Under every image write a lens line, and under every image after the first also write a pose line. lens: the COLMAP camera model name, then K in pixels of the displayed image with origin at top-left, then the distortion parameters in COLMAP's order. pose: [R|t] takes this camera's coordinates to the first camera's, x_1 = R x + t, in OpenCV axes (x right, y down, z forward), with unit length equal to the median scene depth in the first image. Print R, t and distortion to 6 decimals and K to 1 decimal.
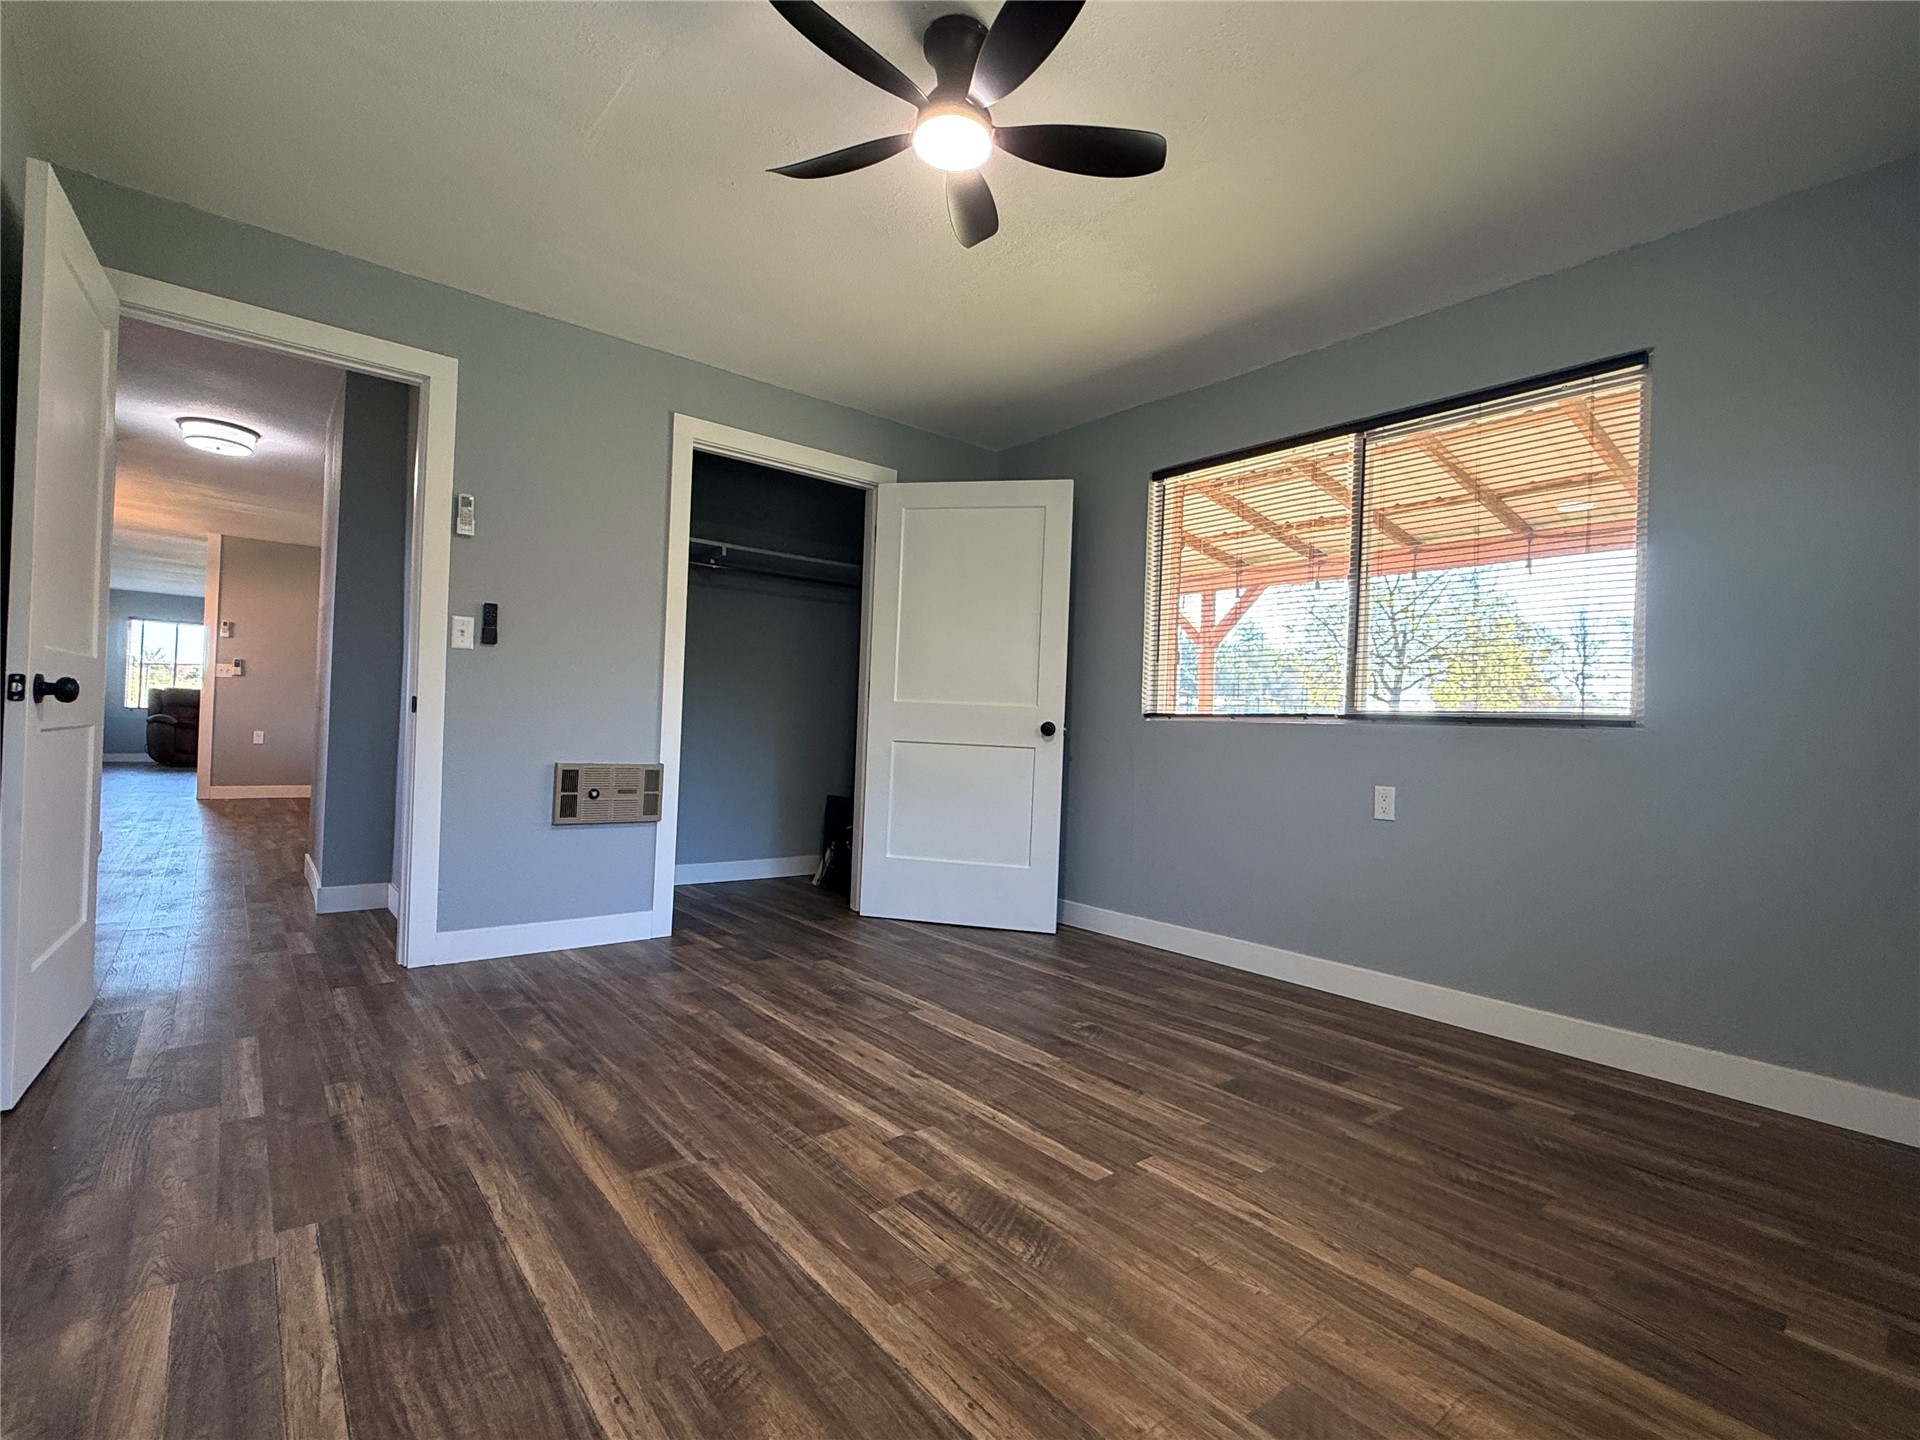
lens RADIAL K [[886.7, 0, 960.0], [0, 886.7, 720.0], [0, 0, 1]] dist [-0.000702, 0.001010]
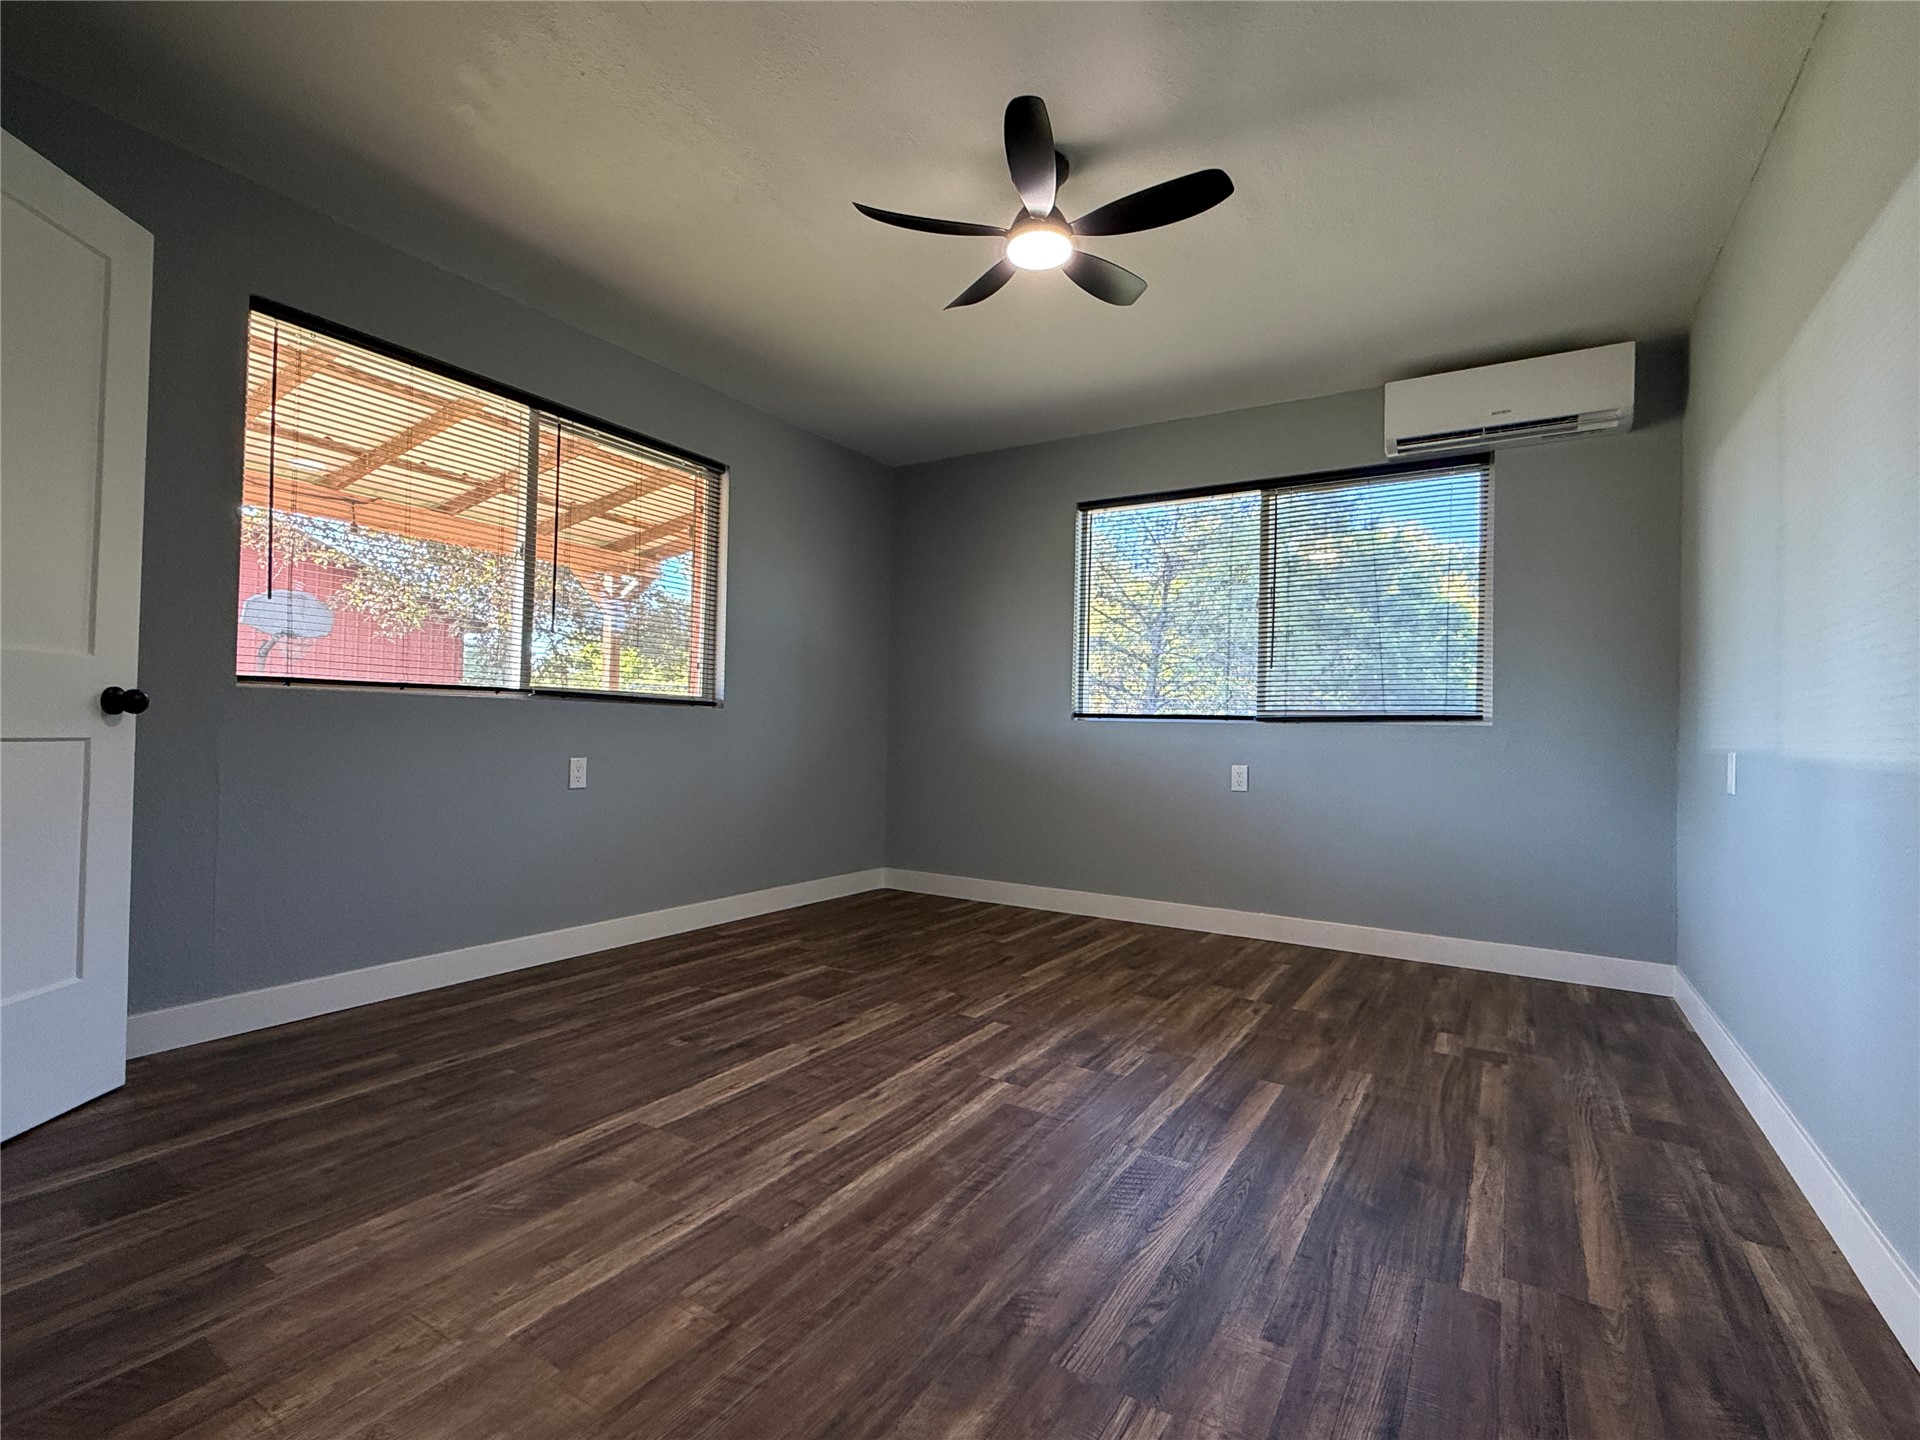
lens RADIAL K [[886.7, 0, 960.0], [0, 886.7, 720.0], [0, 0, 1]] dist [-0.000702, 0.001010]
pose [[-0.316531, -0.034000, 0.947973, -0.978305], [-0.047932, 0.998654, 0.019813, -0.022466], [-0.947371, -0.039167, -0.317734, 1.249507]]
